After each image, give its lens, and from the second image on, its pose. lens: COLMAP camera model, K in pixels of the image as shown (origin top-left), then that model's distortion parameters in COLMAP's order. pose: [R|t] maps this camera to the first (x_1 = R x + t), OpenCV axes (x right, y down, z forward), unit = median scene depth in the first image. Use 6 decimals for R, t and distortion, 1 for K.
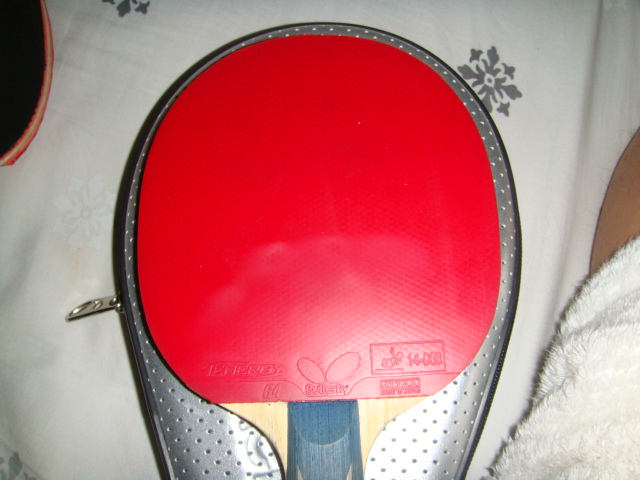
lens RADIAL K [[607.1, 0, 321.2], [0, 607.1, 243.6], [0, 0, 1]] dist [-0.090062, 0.000000]
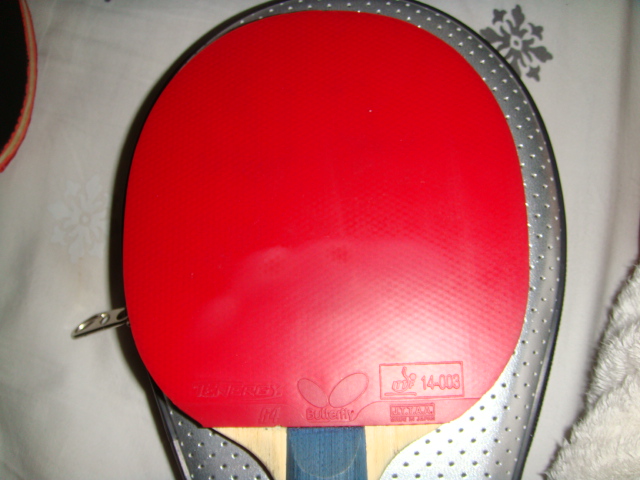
lens RADIAL K [[602.8, 0, 314.5], [0, 602.8, 239.8], [0, 0, 1]] dist [-0.099053, 0.000000]
pose [[0.997532, -0.062453, -0.032072, -0.015056], [0.063671, 0.997229, 0.038468, -0.033605], [0.029581, -0.040415, 0.998745, 0.102833]]
